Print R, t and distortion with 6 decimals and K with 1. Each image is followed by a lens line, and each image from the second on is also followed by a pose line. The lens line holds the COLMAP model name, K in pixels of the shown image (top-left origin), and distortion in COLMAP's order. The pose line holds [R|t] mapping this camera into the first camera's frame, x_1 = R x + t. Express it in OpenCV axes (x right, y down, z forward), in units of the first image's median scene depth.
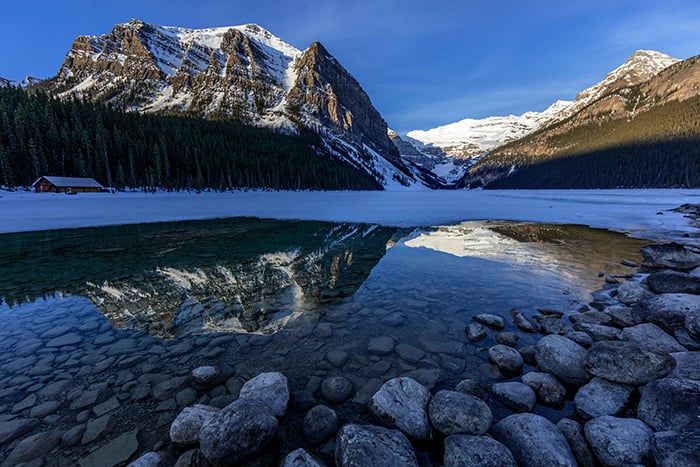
lens RADIAL K [[280.3, 0, 350.0], [0, 280.3, 233.5], [0, 0, 1]] dist [-0.001940, -0.000364]
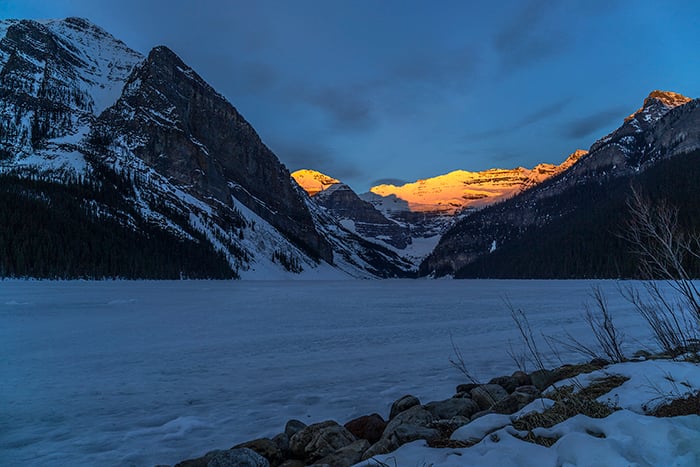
lens RADIAL K [[479.5, 0, 350.0], [0, 479.5, 233.5], [0, 0, 1]] dist [-0.028775, -0.003010]
pose [[0.990941, 0.017534, 0.133148, 0.163762], [0.015552, 0.969787, -0.243458, -0.003293], [-0.133394, 0.243323, 0.960729, 0.010395]]
